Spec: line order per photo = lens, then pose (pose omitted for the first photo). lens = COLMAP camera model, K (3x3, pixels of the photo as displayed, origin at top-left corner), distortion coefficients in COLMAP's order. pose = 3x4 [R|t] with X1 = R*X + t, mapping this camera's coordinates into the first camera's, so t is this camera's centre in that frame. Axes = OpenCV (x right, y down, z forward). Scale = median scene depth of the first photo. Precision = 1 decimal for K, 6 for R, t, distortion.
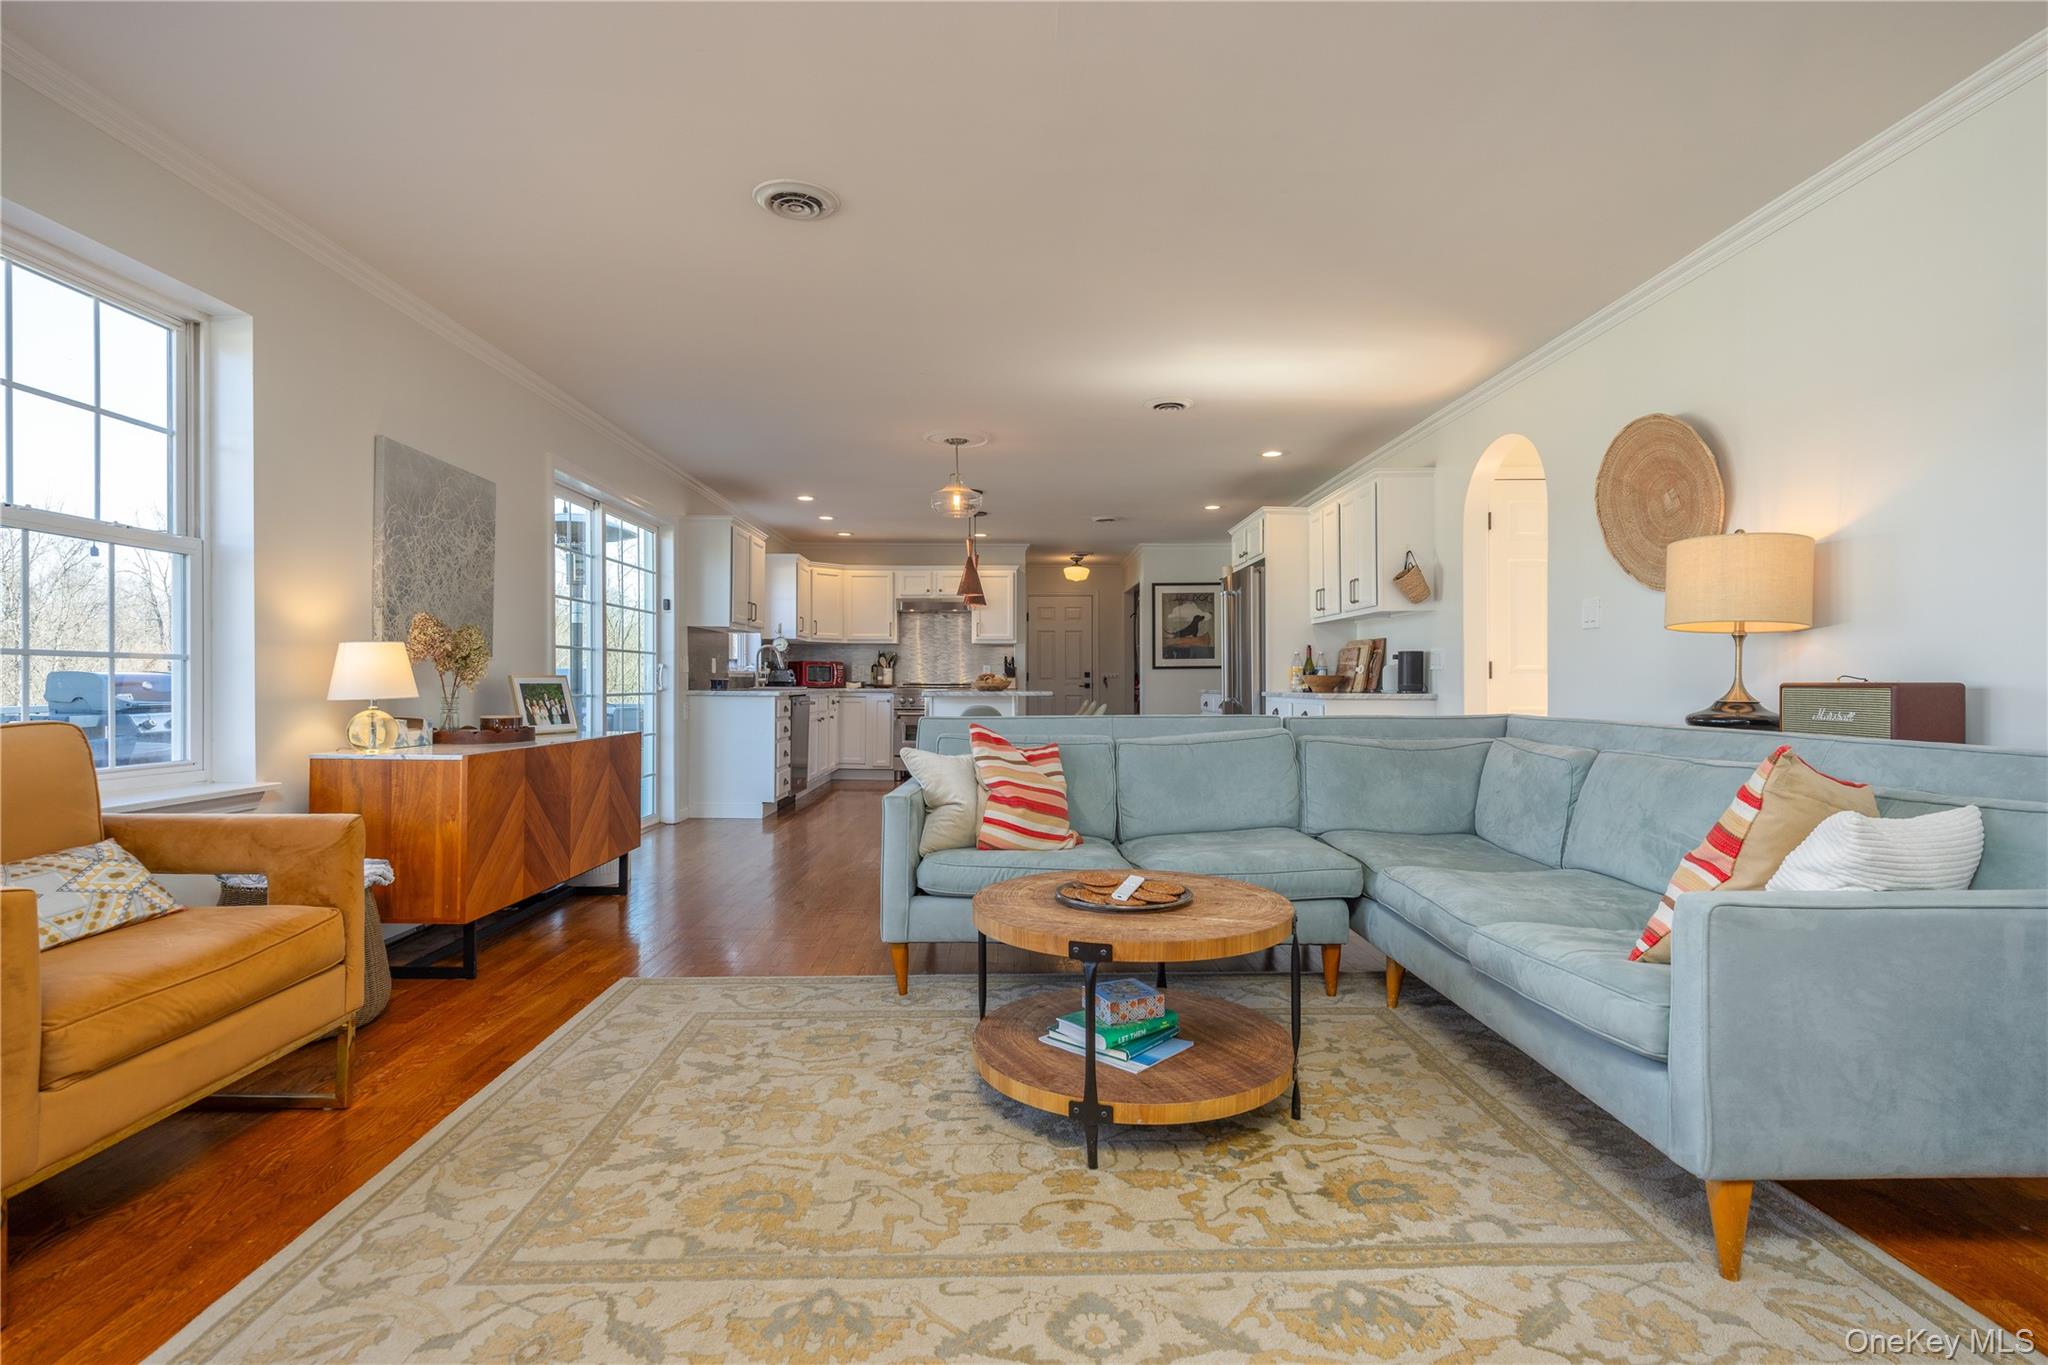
lens RADIAL K [[971.4, 0, 1024.0], [0, 971.4, 682.5], [0, 0, 1]] dist [-0.001584, -0.000270]
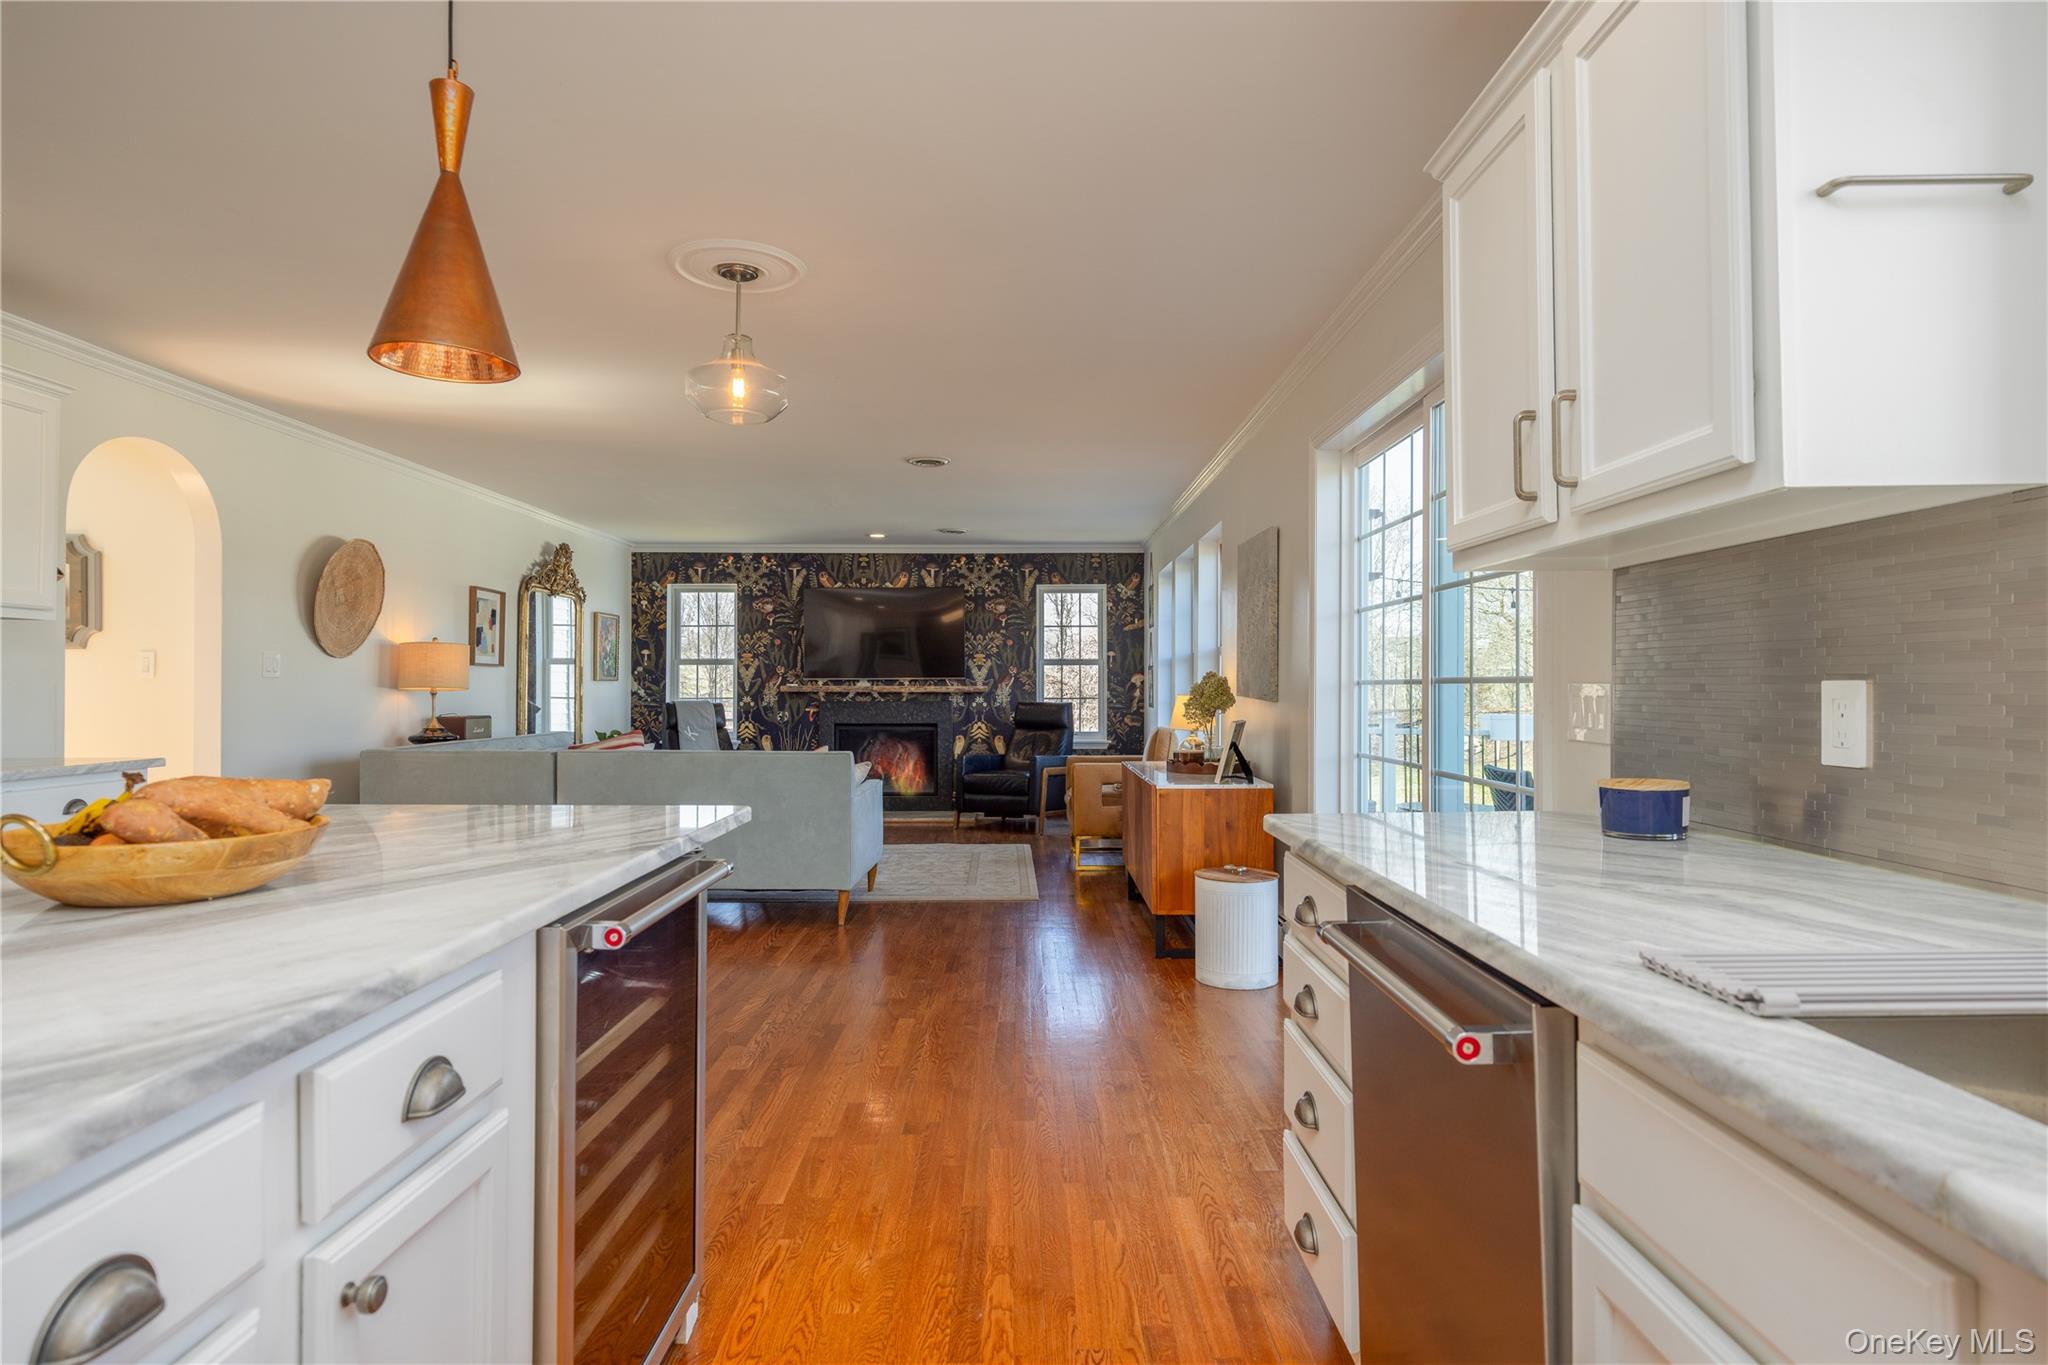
lens RADIAL K [[1092.1, 0, 1024.0], [0, 1092.1, 682.5], [0, 0, 1]] dist [-0.003208, -0.002589]
pose [[-0.999947, 0.002672, 0.009990, -0.518896], [0.002600, 0.999970, -0.007245, -0.059157], [-0.010009, -0.007219, -0.999924, 3.608357]]
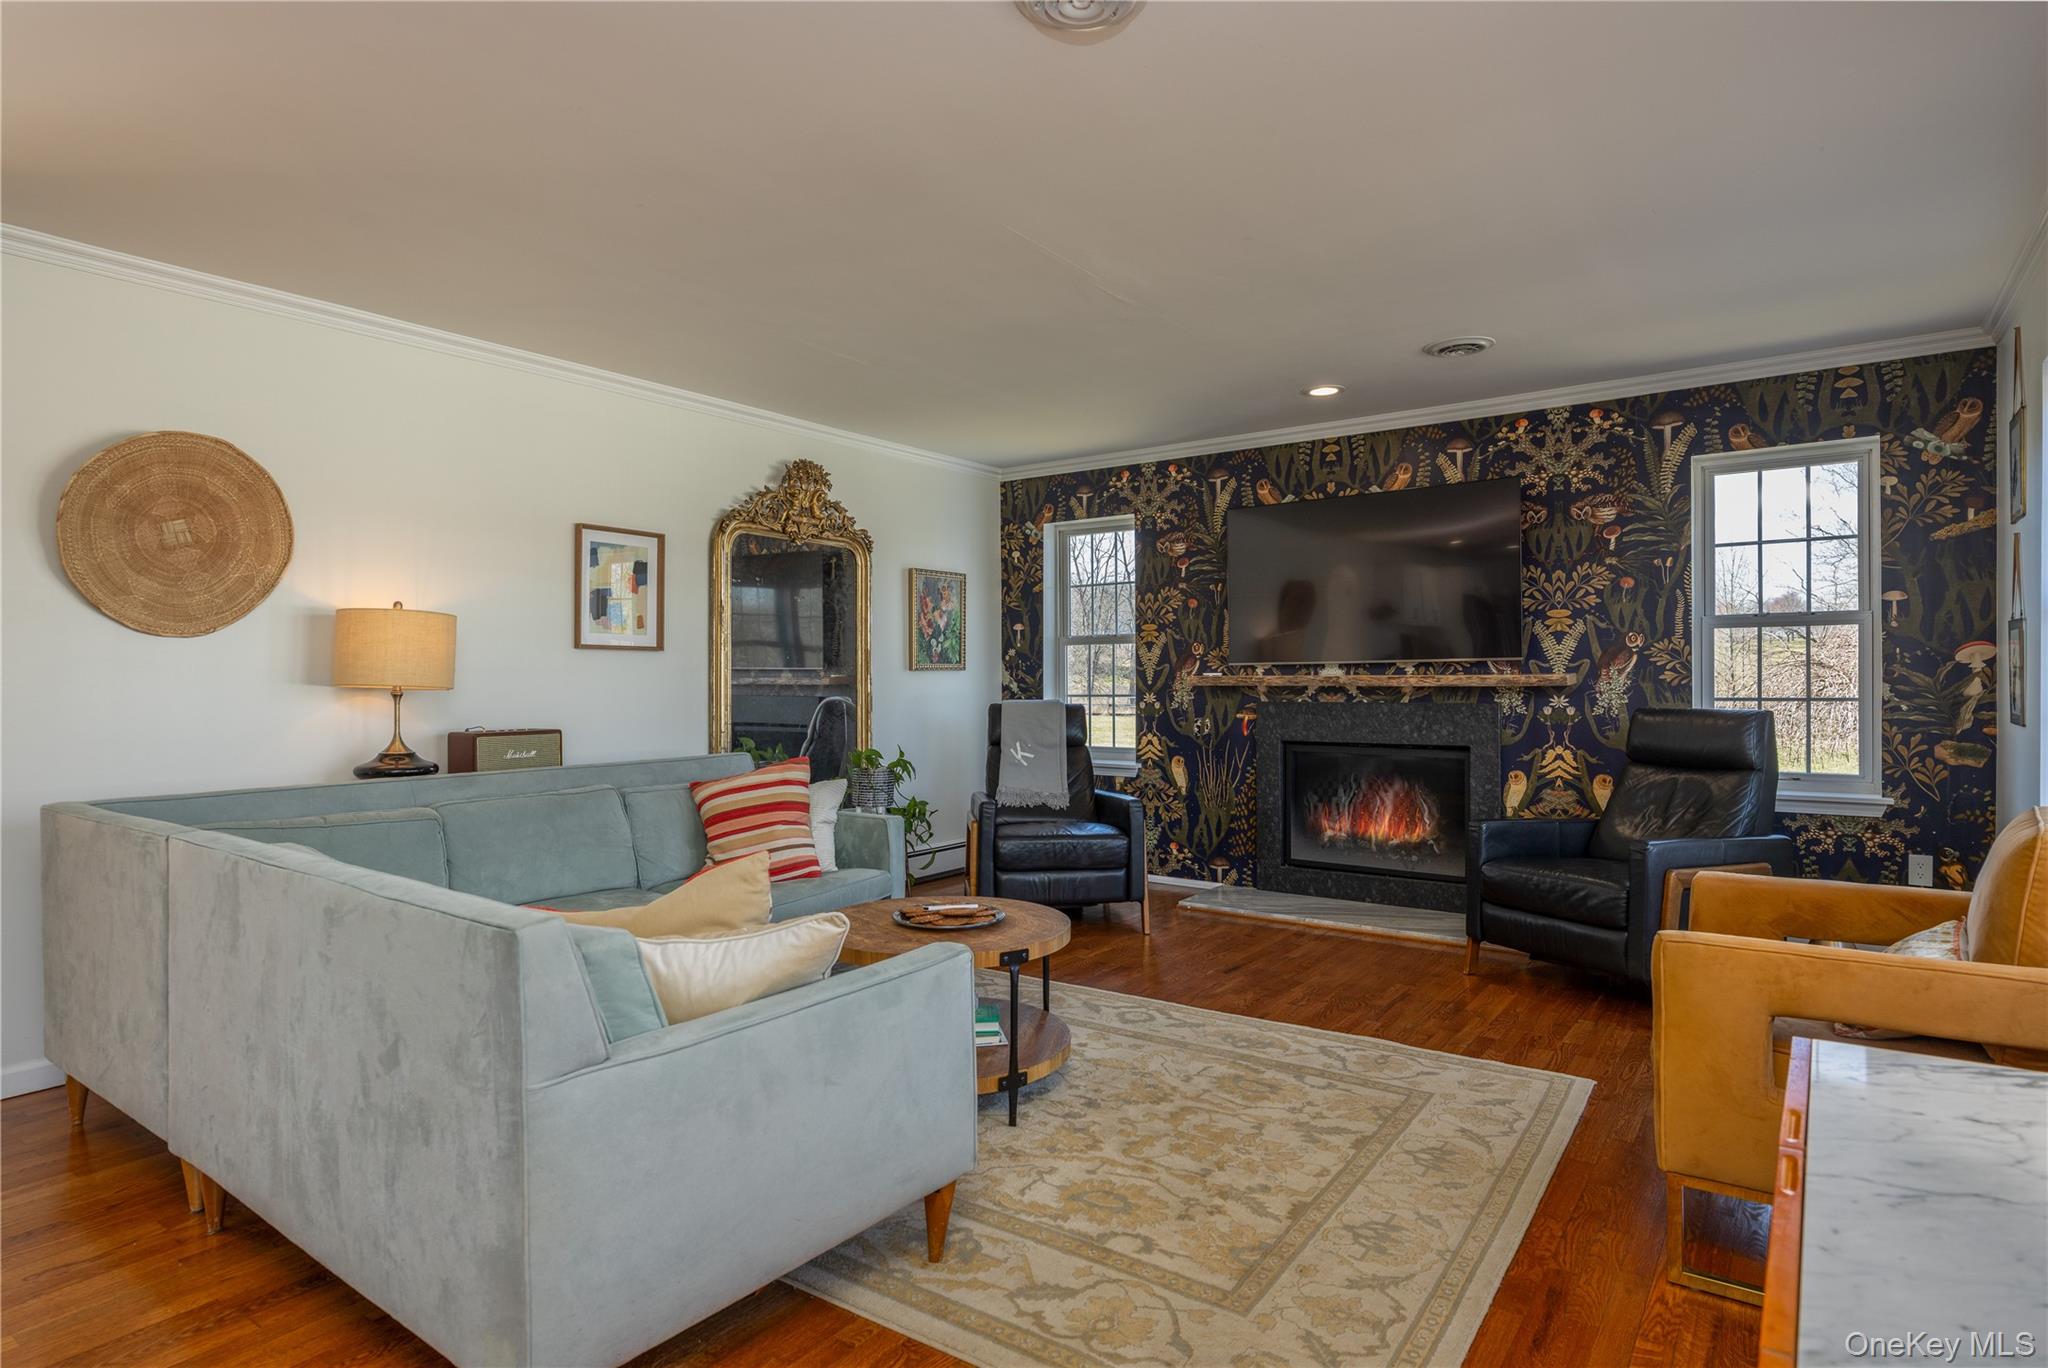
lens RADIAL K [[1092.1, 0, 1024.0], [0, 1092.1, 684.0], [0, 0, 1]] dist [-0.003208, -0.002589]
pose [[-0.801801, 0.004530, 0.597573, -0.717666], [0.007206, 0.999972, 0.002089, -0.068020], [-0.597547, 0.005981, -0.801812, 1.838939]]
